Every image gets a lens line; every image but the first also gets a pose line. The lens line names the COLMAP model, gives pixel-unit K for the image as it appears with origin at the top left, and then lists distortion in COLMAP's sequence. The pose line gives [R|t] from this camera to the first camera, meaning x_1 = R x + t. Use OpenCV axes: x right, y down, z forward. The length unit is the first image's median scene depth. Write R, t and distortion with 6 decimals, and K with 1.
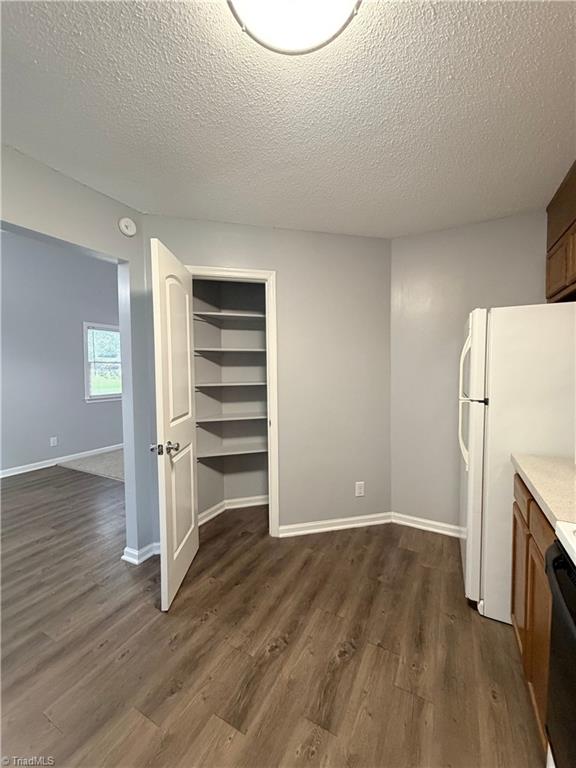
lens RADIAL K [[305.1, 0, 287.4], [0, 305.1, 382.9], [0, 0, 1]] dist [0.000994, 0.000213]
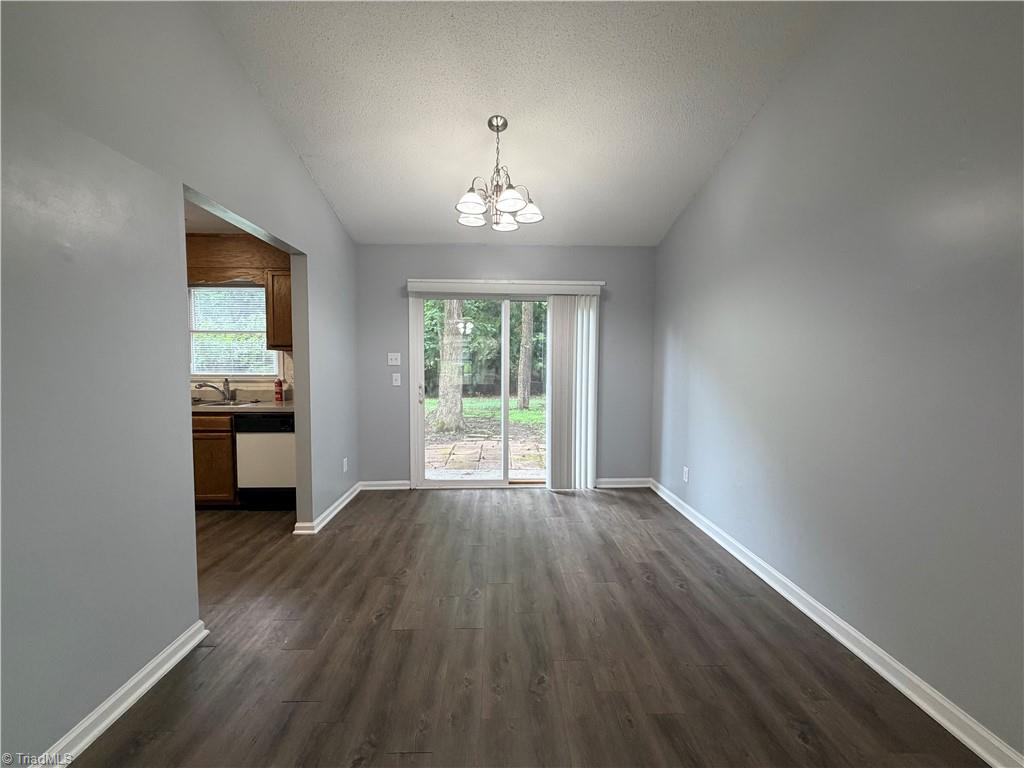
lens RADIAL K [[406.8, 0, 513.8], [0, 406.8, 384.9], [0, 0, 1]] dist [0.000994, 0.000213]
pose [[-0.861086, 0.032776, -0.507402, -0.999644], [-0.022640, 0.994459, 0.102660, -0.110610], [0.507956, 0.099887, -0.855572, 3.012254]]
